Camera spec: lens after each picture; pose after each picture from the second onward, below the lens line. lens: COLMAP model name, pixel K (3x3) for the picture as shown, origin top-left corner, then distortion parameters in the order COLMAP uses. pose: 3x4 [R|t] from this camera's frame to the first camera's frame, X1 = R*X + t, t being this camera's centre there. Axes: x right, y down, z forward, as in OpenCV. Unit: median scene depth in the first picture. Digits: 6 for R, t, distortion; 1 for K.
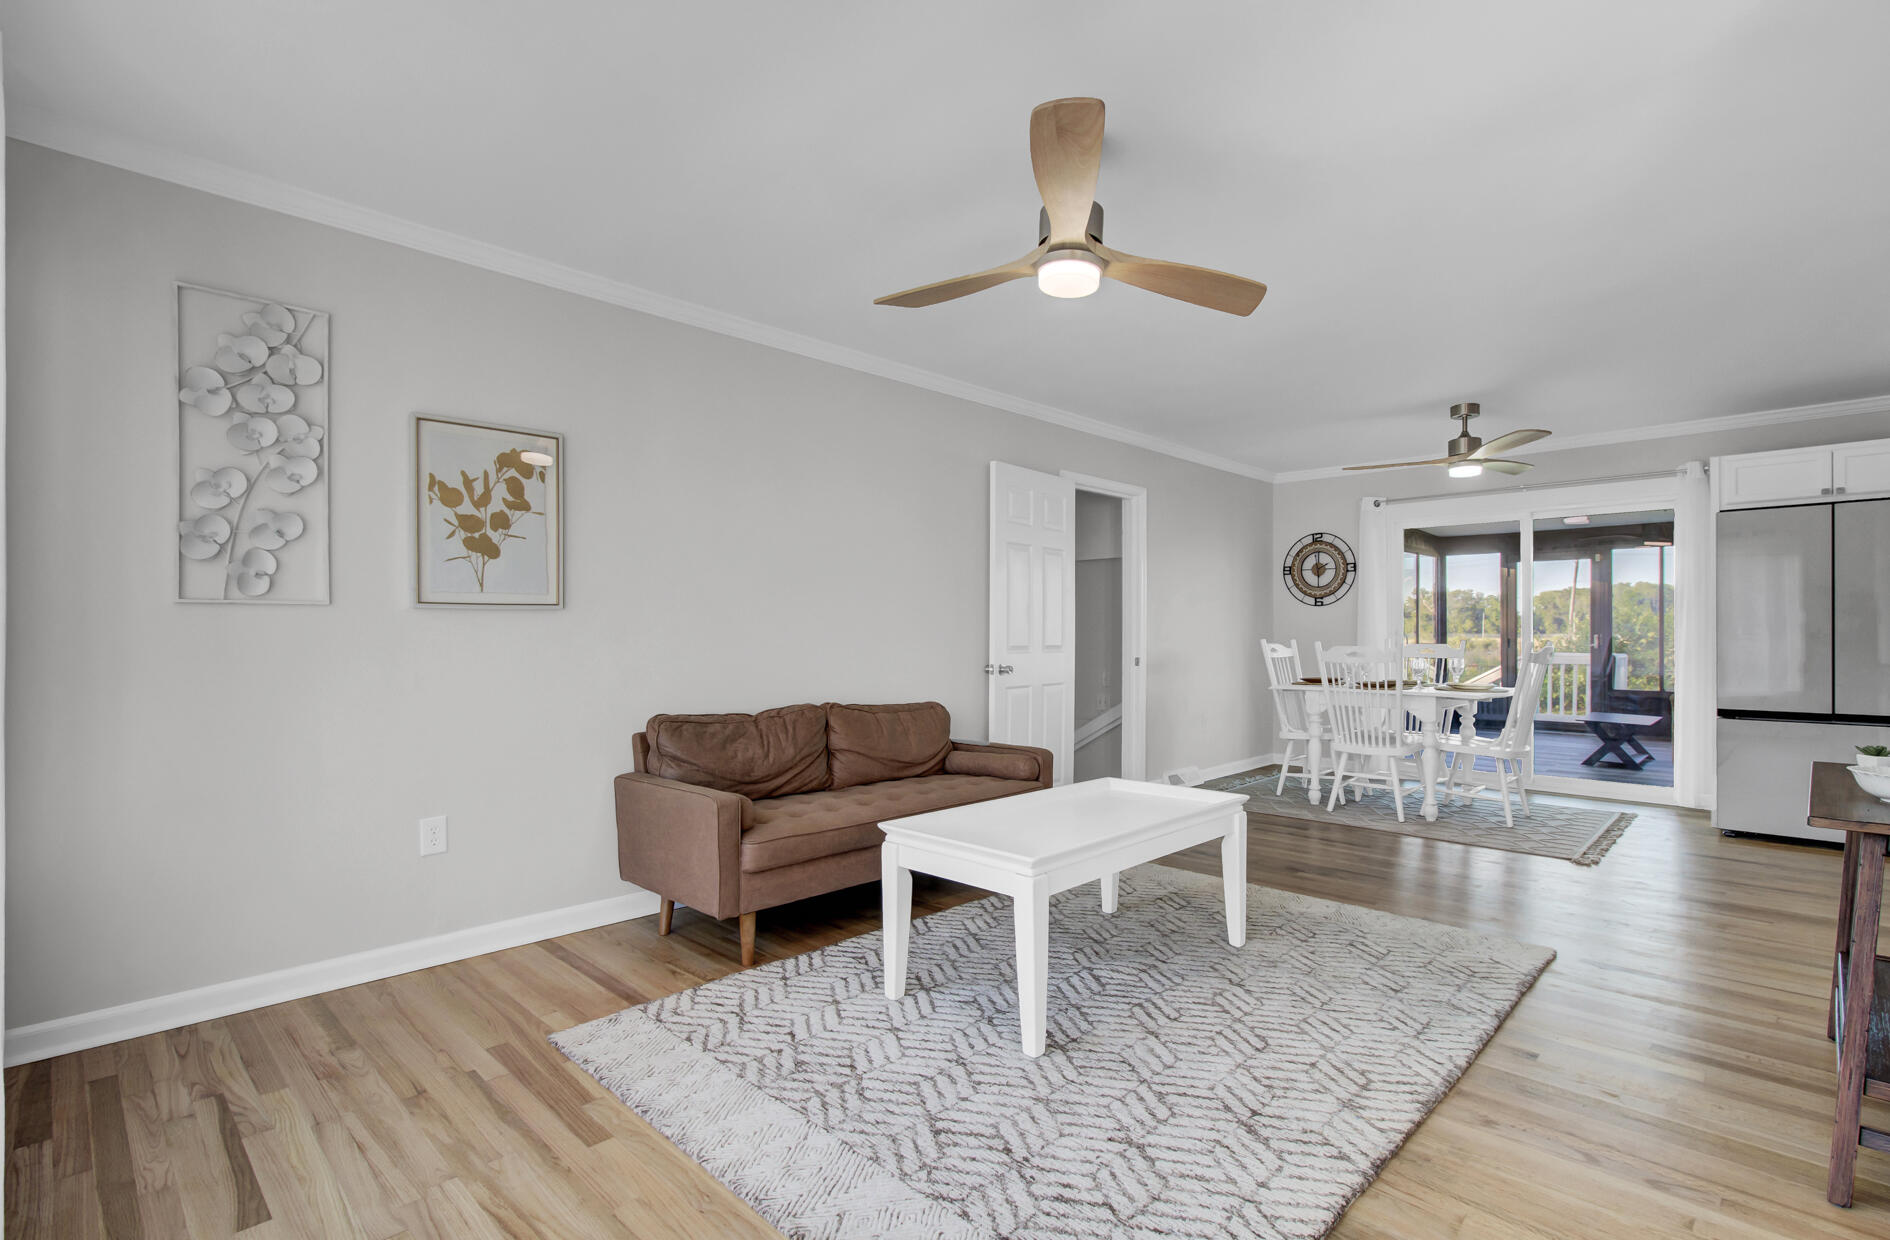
lens RADIAL K [[877.6, 0, 943.0], [0, 877.6, 633.2], [0, 0, 1]] dist [-0.008908, 0.000860]
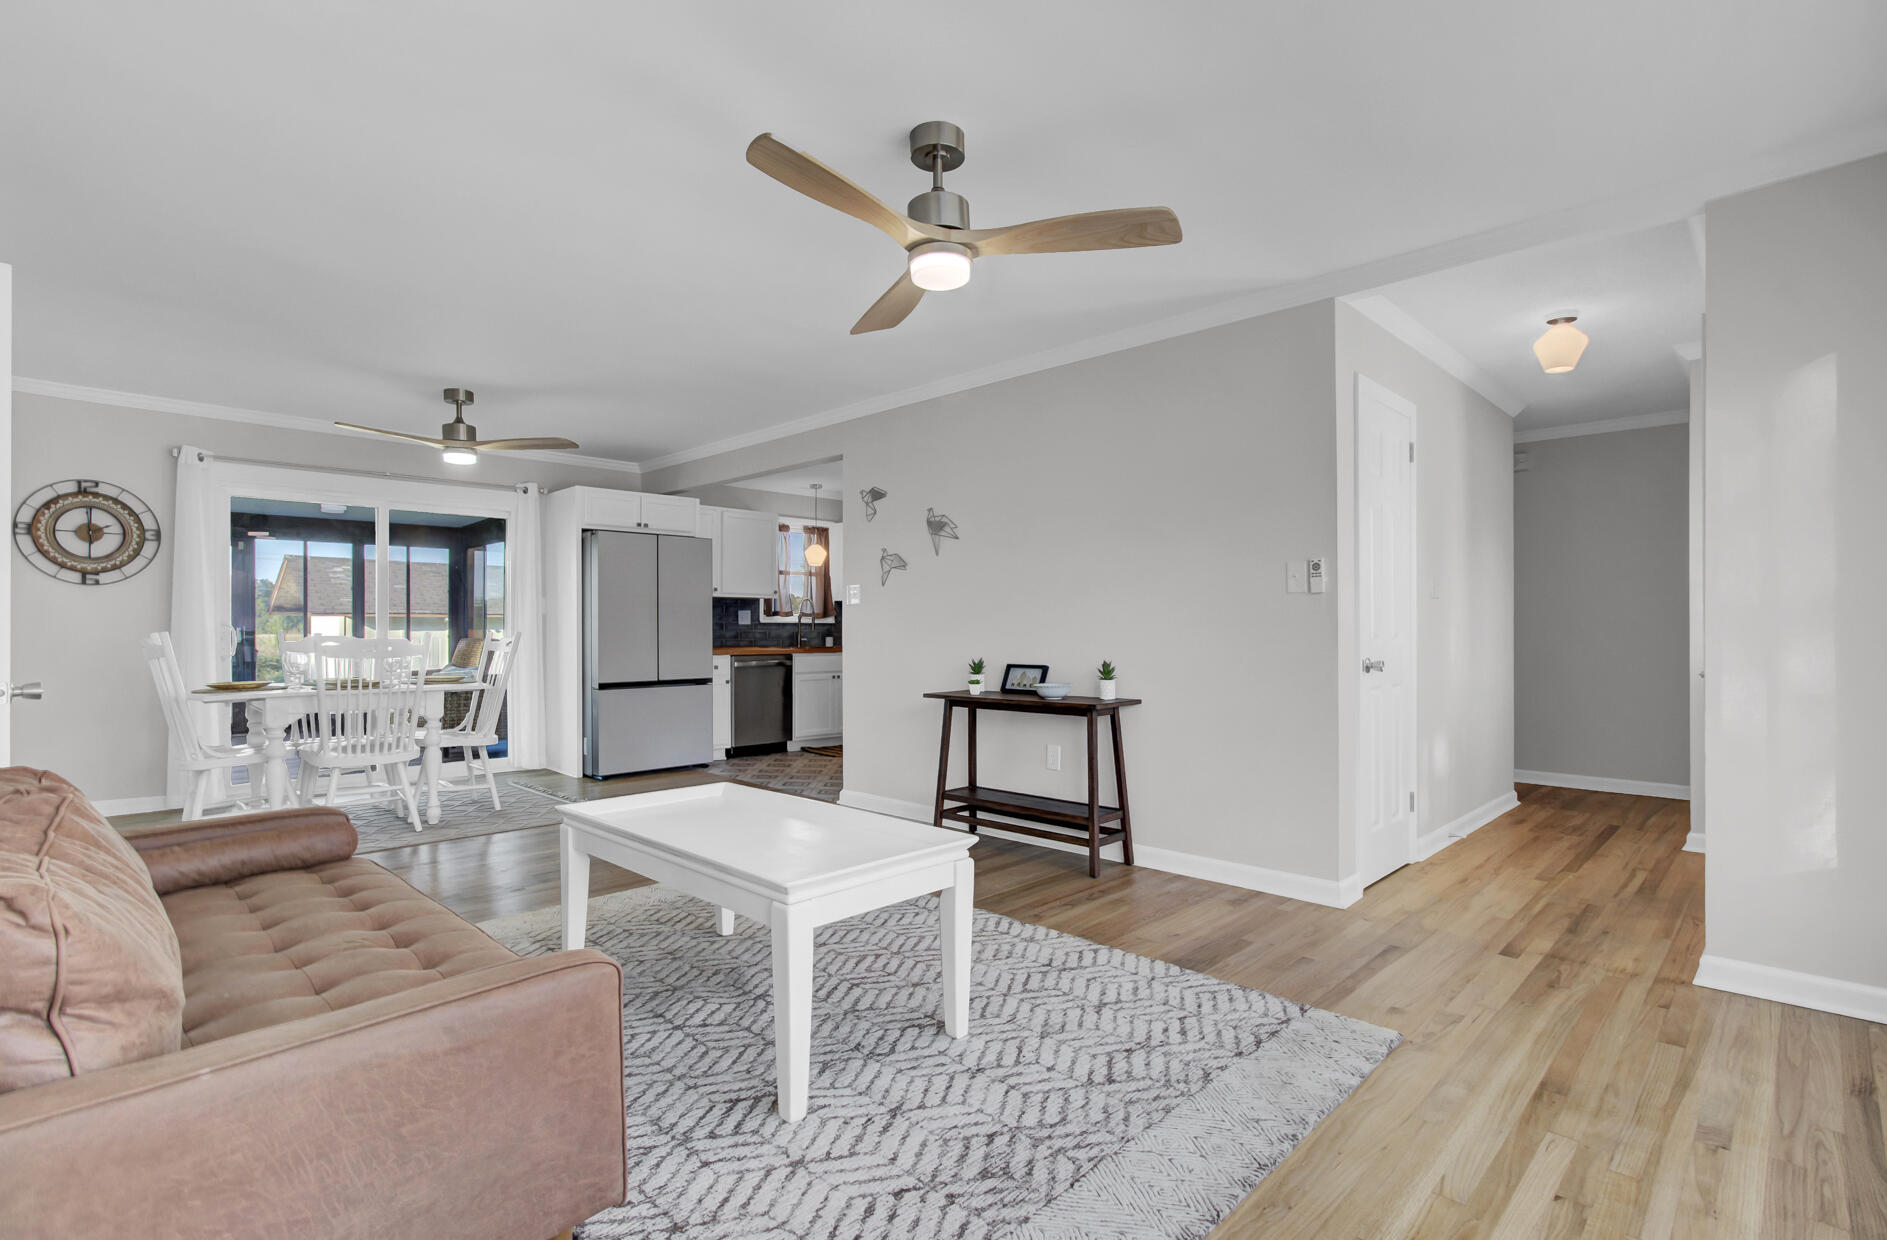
lens RADIAL K [[876.2, 0, 989.2], [0, 876.2, 625.3], [0, 0, 1]] dist [-0.008908, 0.000860]
pose [[-0.021717, 0.003811, 0.999757, -0.394493], [0.001738, 0.999991, -0.003774, 0.006494], [-0.999763, 0.001656, -0.021723, 0.431213]]
